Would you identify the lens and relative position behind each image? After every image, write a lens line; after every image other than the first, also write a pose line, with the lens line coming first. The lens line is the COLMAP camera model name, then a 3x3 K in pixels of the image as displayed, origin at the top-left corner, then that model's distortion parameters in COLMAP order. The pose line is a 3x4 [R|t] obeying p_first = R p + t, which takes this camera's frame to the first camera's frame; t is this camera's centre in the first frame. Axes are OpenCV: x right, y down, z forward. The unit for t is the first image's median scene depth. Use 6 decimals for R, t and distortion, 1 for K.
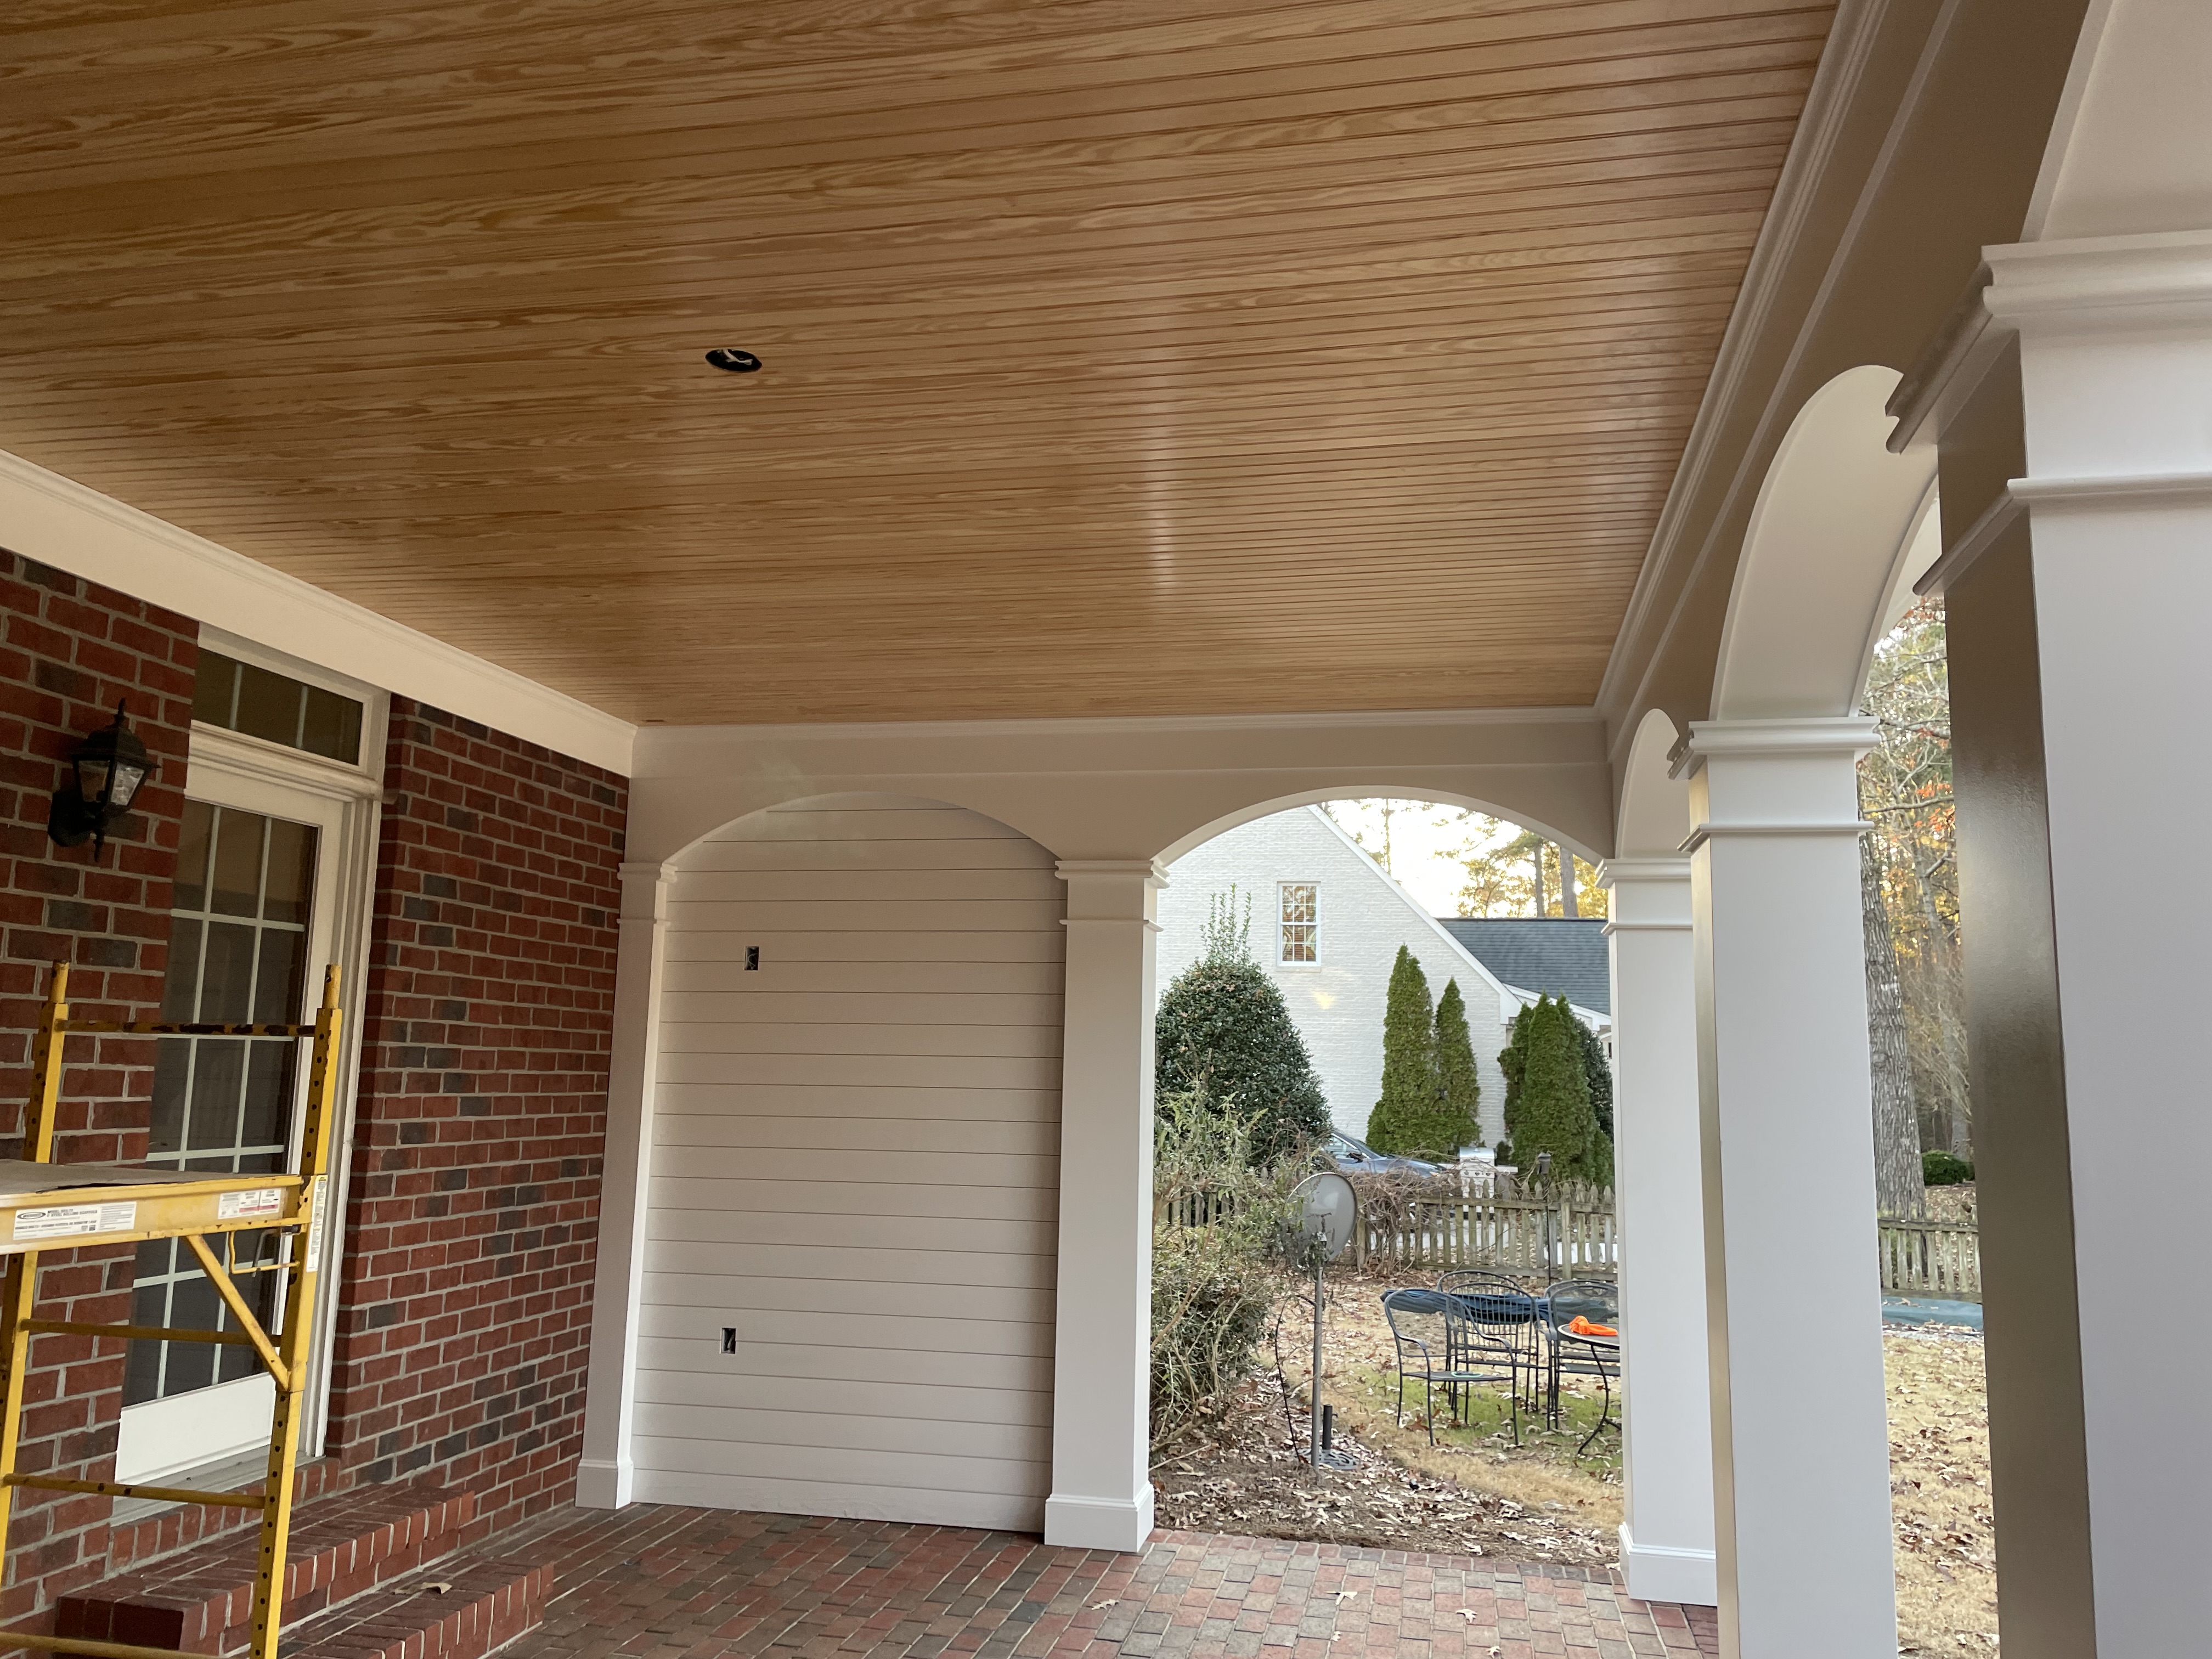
lens RADIAL K [[1650.3, 0, 1113.8], [0, 1650.3, 826.2], [0, 0, 1]] dist [0.084411, -0.103451]
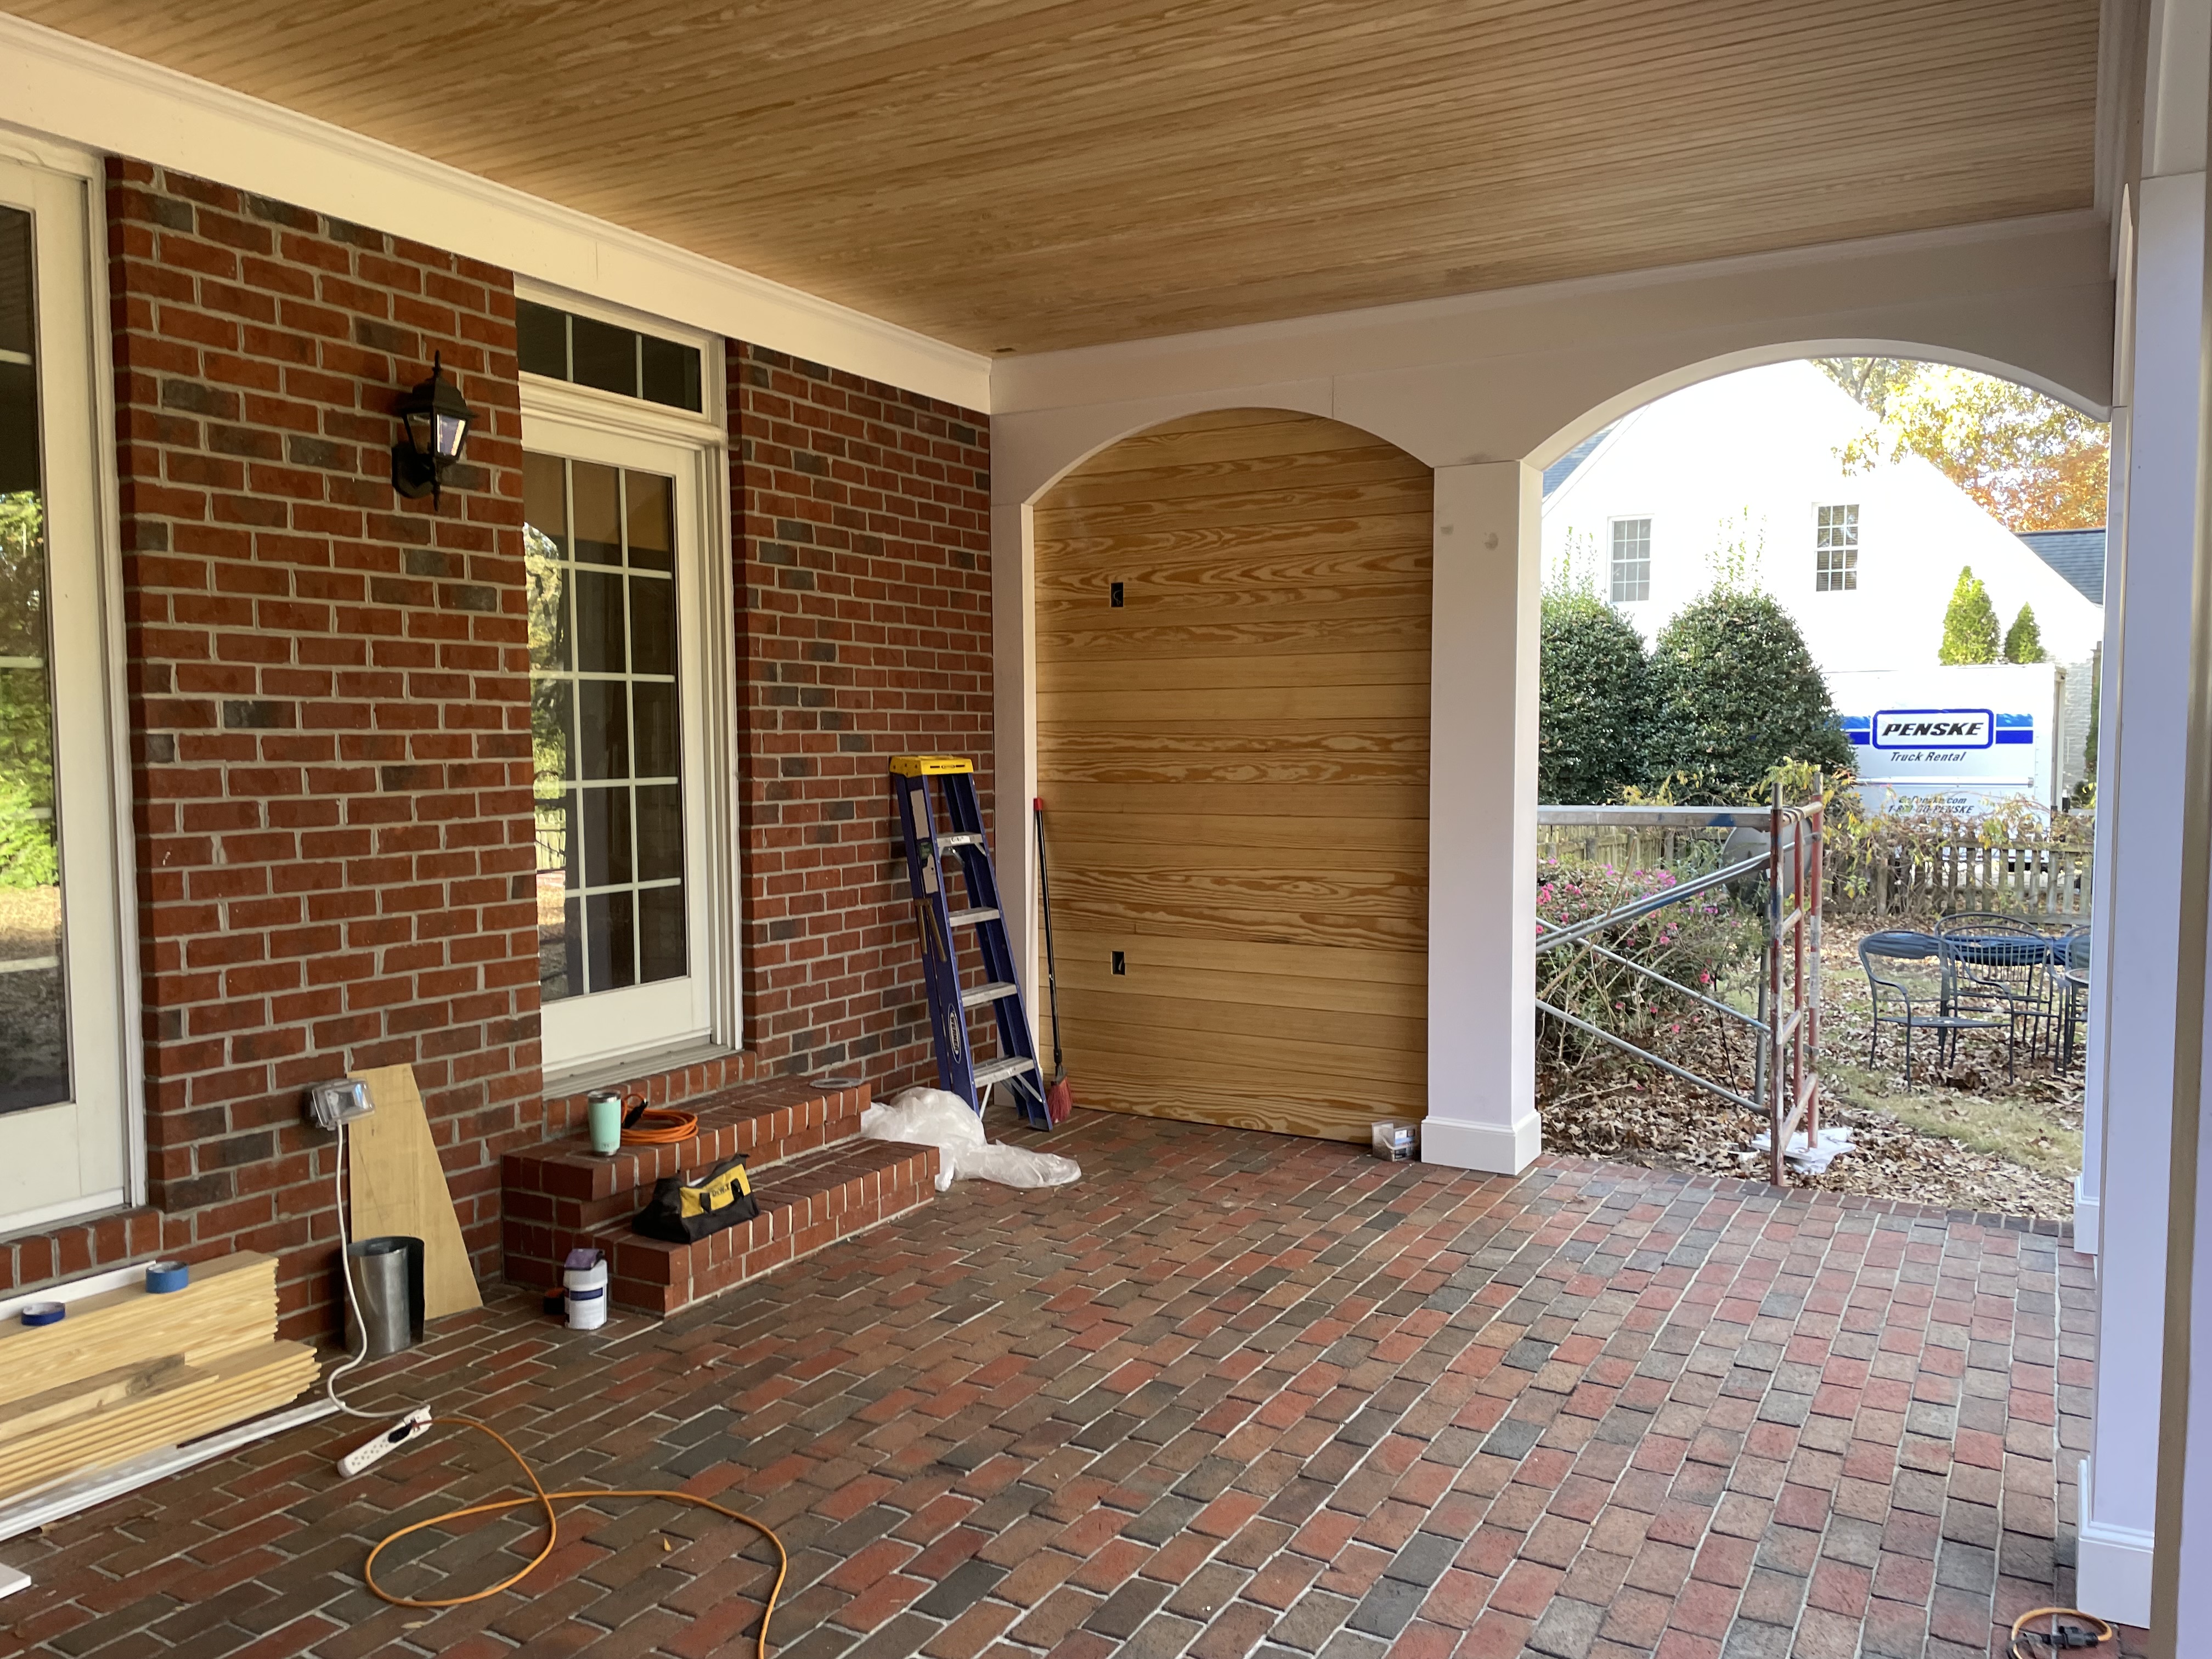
lens RADIAL K [[1650.3, 0, 1122.4], [0, 1650.3, 848.9], [0, 0, 1]] dist [0.084411, -0.103451]
pose [[0.953533, -0.004557, -0.301254, 0.099623], [0.069358, 0.976351, 0.204762, 0.032958], [0.293197, -0.216142, 0.931299, 0.066024]]
